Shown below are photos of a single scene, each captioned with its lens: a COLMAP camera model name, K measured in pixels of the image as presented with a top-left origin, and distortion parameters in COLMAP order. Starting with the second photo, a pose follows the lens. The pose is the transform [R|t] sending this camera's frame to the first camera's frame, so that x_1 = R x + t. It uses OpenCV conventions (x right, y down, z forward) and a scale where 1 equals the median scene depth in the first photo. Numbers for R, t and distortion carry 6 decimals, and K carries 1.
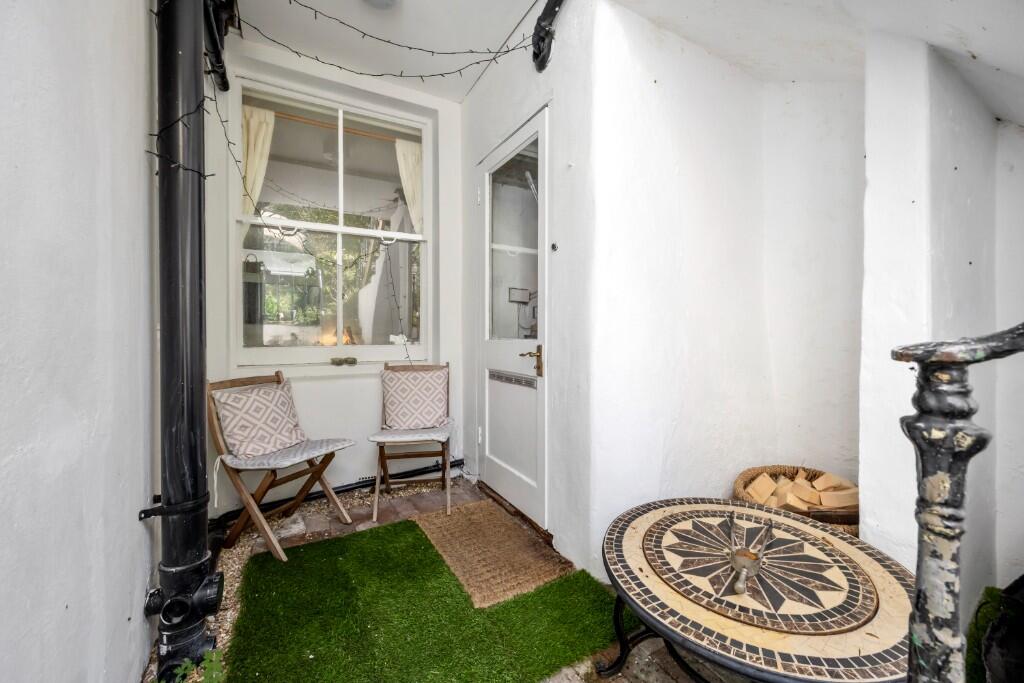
lens RADIAL K [[408.7, 0, 512.0], [0, 408.7, 341.5], [0, 0, 1]] dist [-0.001856, -0.000104]
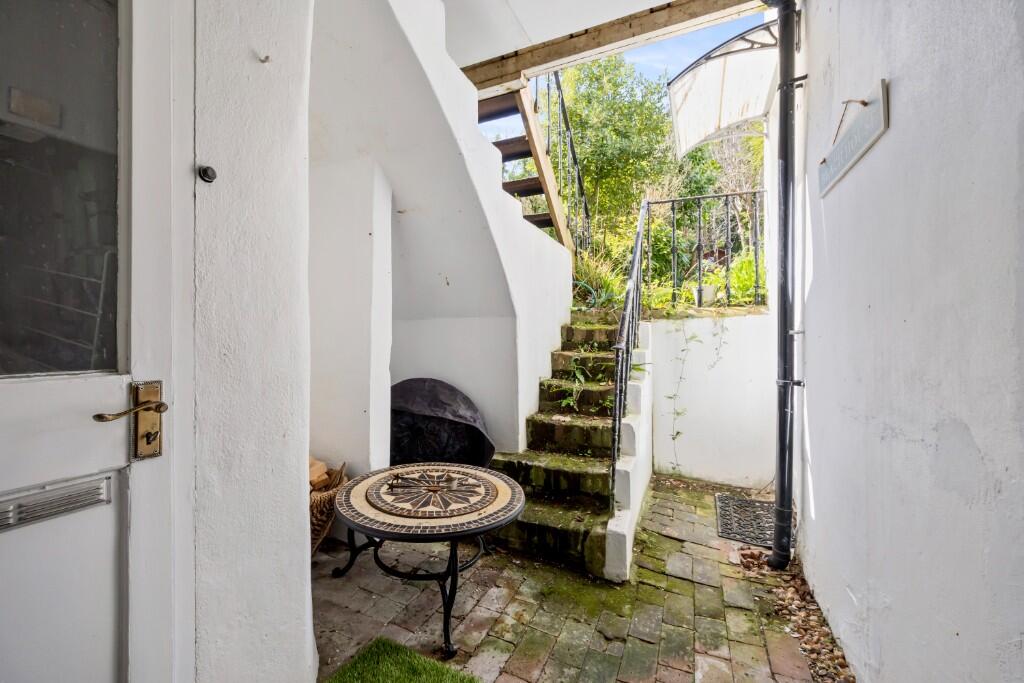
lens RADIAL K [[408.7, 0, 512.0], [0, 408.7, 341.5], [0, 0, 1]] dist [-0.001856, -0.000104]
pose [[-0.598859, -0.008002, 0.800814, -0.821762], [0.018025, 0.999562, 0.023467, -0.062455], [-0.800651, 0.028488, -0.598453, 1.635957]]
